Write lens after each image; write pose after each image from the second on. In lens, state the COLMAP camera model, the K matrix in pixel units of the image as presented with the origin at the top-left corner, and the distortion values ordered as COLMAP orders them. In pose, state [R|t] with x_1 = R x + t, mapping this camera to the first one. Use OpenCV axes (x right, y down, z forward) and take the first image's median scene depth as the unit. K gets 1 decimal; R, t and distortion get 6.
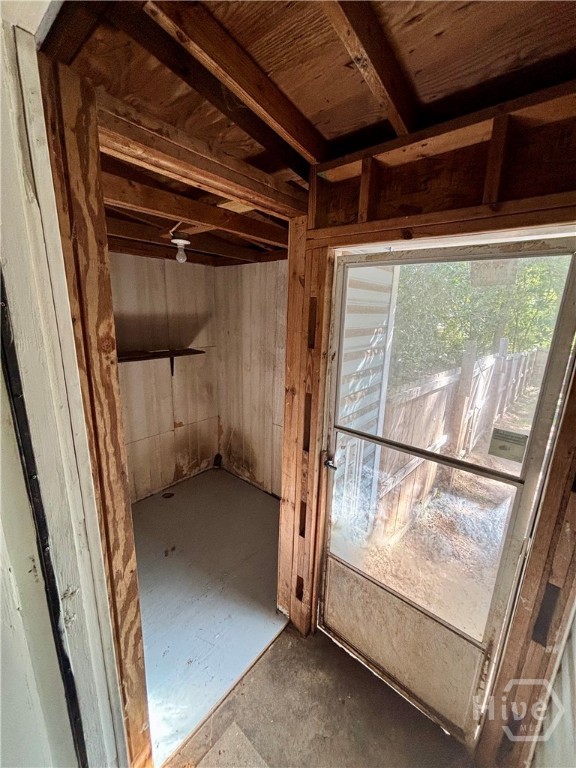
lens RADIAL K [[307.8, 0, 286.3], [0, 307.8, 385.9], [0, 0, 1]] dist [0.006666, -0.001713]
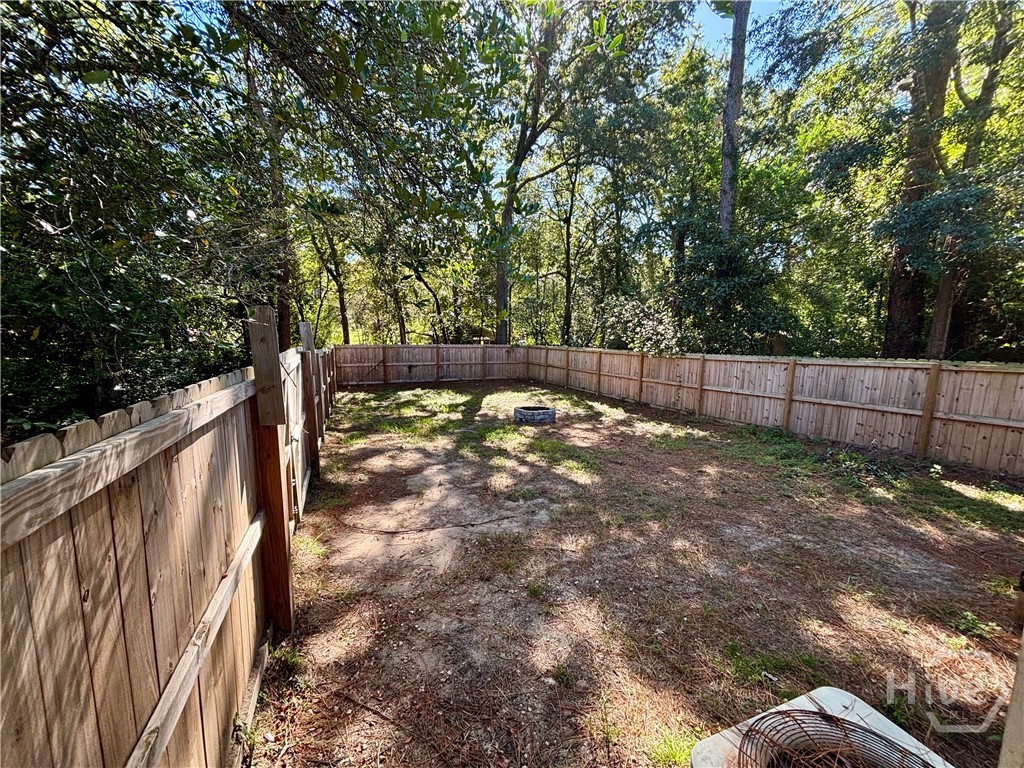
lens RADIAL K [[410.4, 0, 511.1], [0, 410.4, 385.9], [0, 0, 1]] dist [0.006666, -0.001713]
pose [[0.444989, -0.165152, 0.880176, 0.142754], [0.213687, 0.974040, 0.074731, 0.003332], [-0.869668, 0.154828, 0.468727, 0.278296]]
